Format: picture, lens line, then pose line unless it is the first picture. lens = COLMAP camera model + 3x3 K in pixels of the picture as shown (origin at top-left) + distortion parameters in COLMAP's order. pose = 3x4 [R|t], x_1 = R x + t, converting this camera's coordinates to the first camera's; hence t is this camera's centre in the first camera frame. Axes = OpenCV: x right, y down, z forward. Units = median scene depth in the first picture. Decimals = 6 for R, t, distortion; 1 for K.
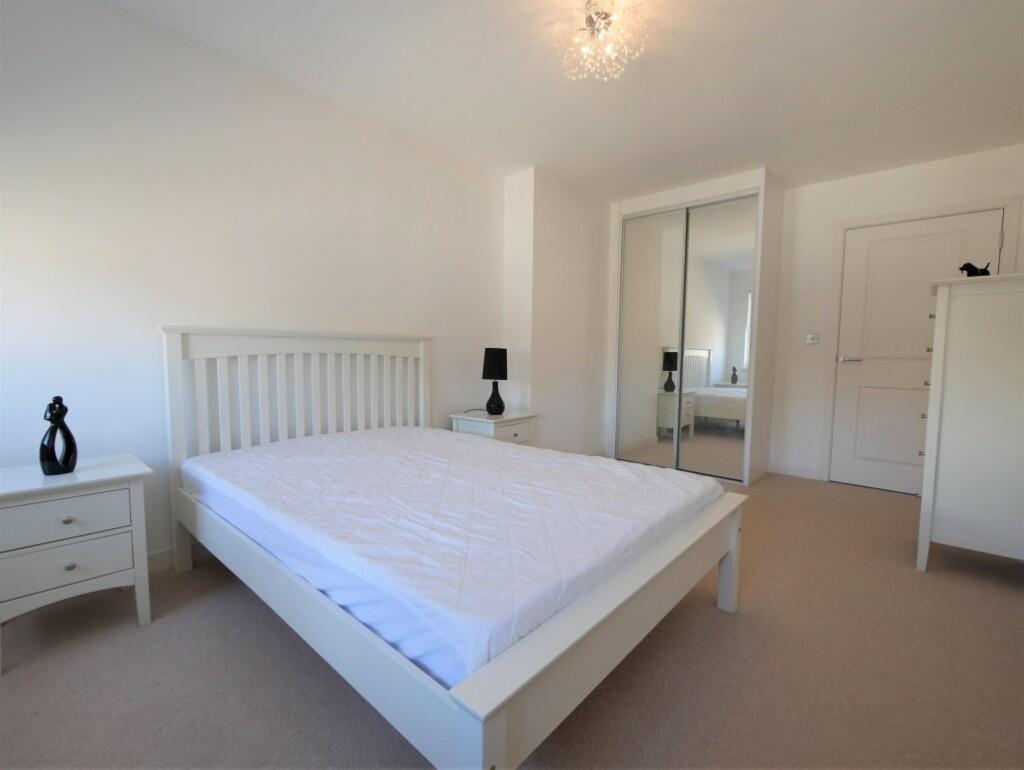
lens RADIAL K [[457.0, 0, 505.9], [0, 457.0, 387.4], [0, 0, 1]] dist [-0.002476, -0.000093]
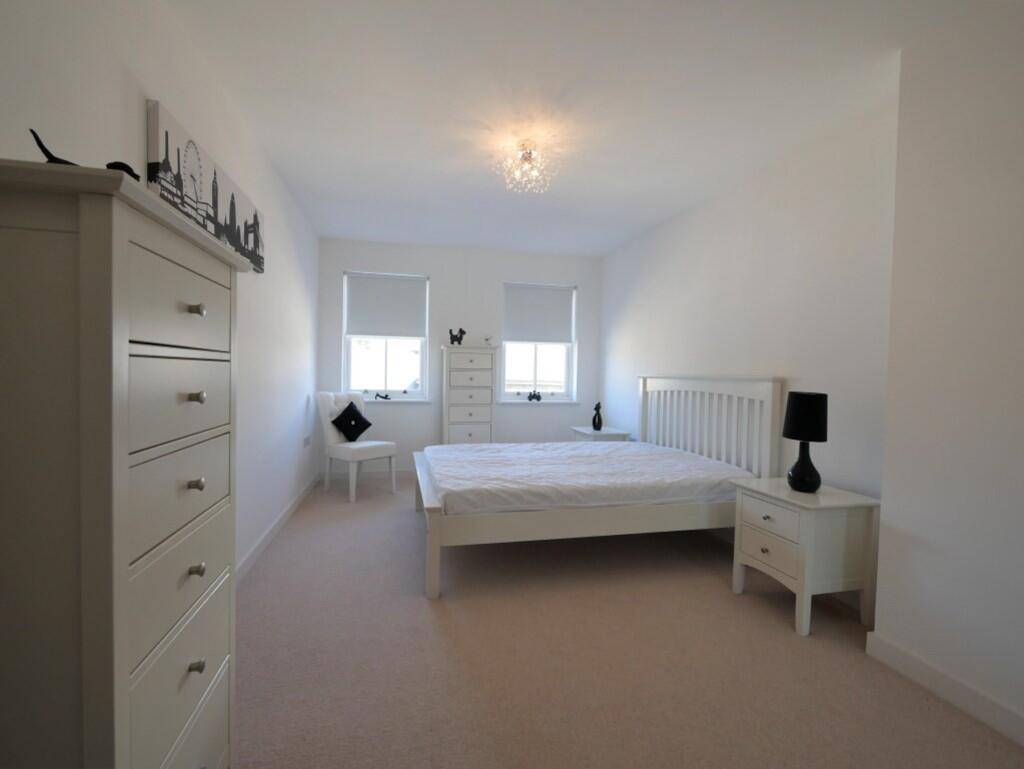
lens RADIAL K [[457.0, 0, 505.9], [0, 457.0, 386.9], [0, 0, 1]] dist [-0.002476, -0.000093]
pose [[-0.544457, -0.026545, -0.838369, 0.789840], [-0.143321, 0.987745, 0.061801, -0.071368], [0.826454, 0.153804, -0.541589, 1.007430]]
